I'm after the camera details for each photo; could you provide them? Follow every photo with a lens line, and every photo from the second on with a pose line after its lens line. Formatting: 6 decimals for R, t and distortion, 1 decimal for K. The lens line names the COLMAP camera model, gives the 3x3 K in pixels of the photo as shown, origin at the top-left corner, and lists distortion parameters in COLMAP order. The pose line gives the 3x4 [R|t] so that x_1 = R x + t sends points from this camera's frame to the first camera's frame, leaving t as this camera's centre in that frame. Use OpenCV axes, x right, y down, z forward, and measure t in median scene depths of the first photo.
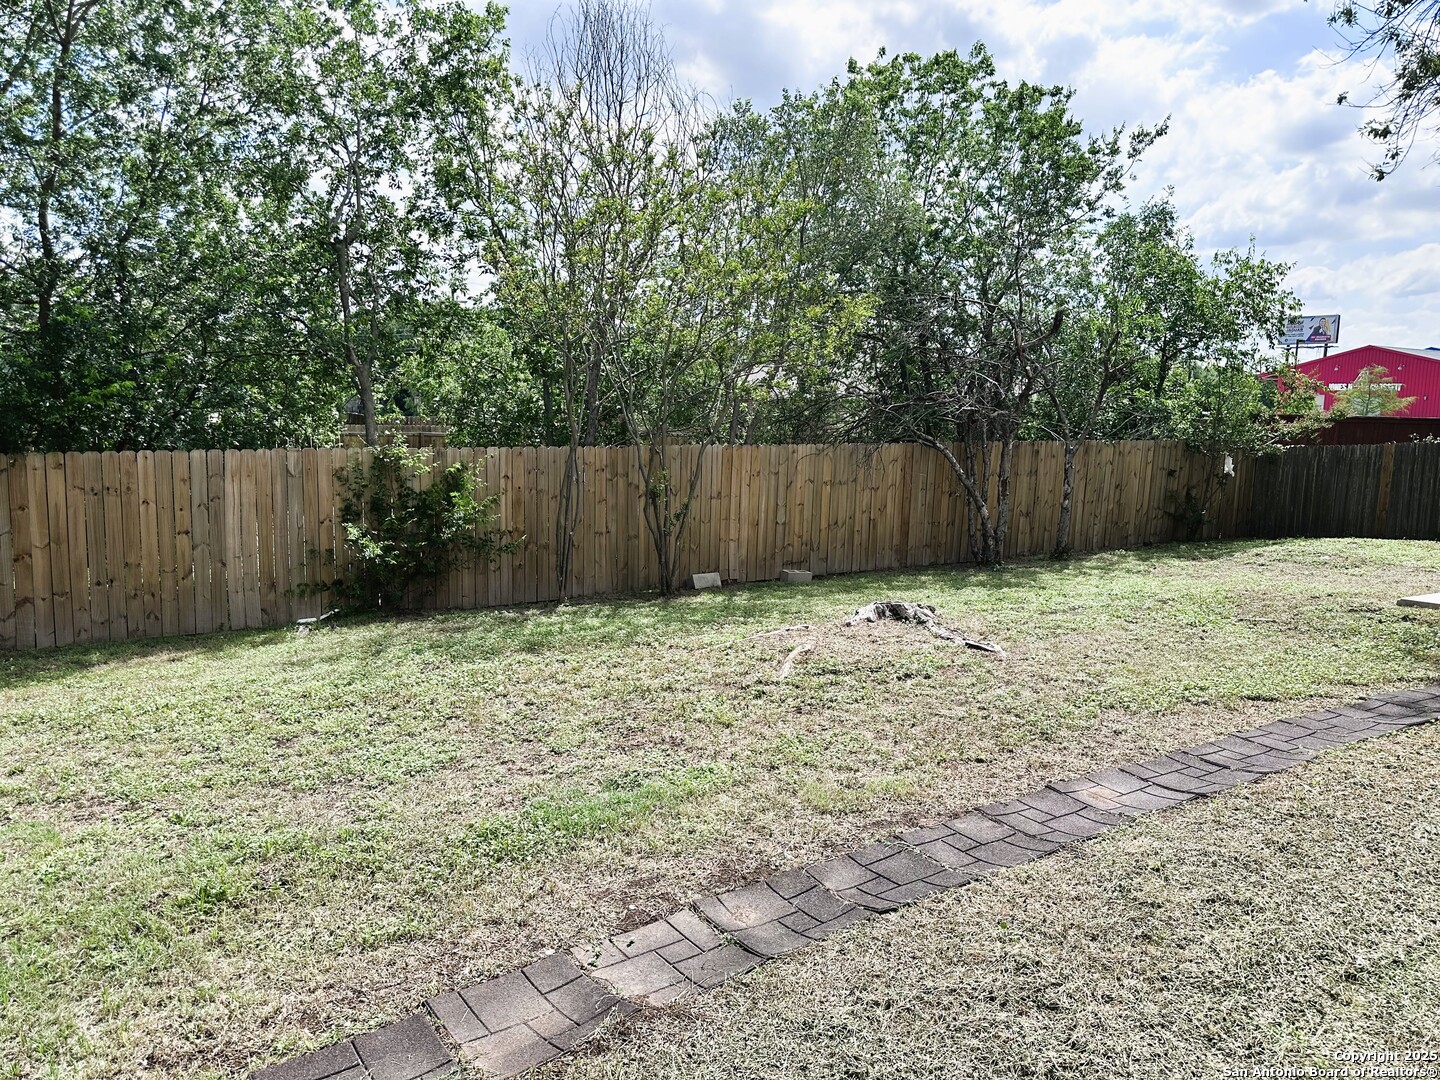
lens RADIAL K [[1009.6, 0, 711.0], [0, 1009.6, 551.8], [0, 0, 1]] dist [0.082429, -0.126604]
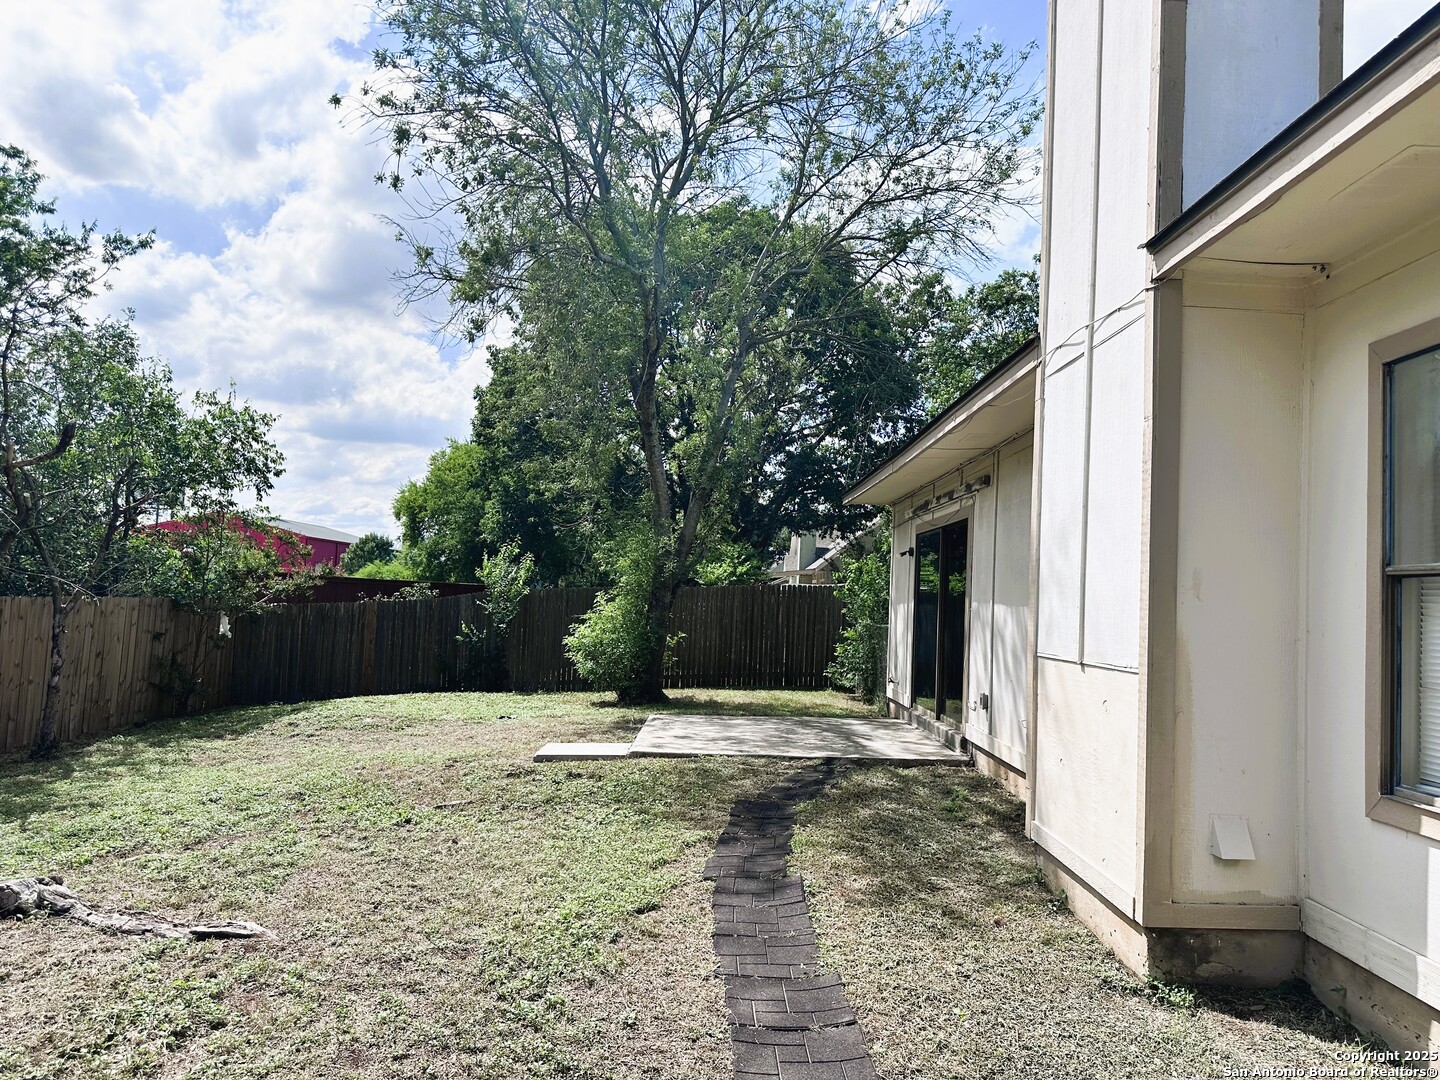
lens RADIAL K [[988.0, 0, 720.0], [0, 988.0, 540.0], [0, 0, 1]] dist [-0.004777, -0.035930]
pose [[0.457362, 0.056539, 0.887482, -0.059938], [0.097031, 0.988846, -0.113002, -0.019735], [-0.883971, 0.137796, 0.446774, 0.226232]]
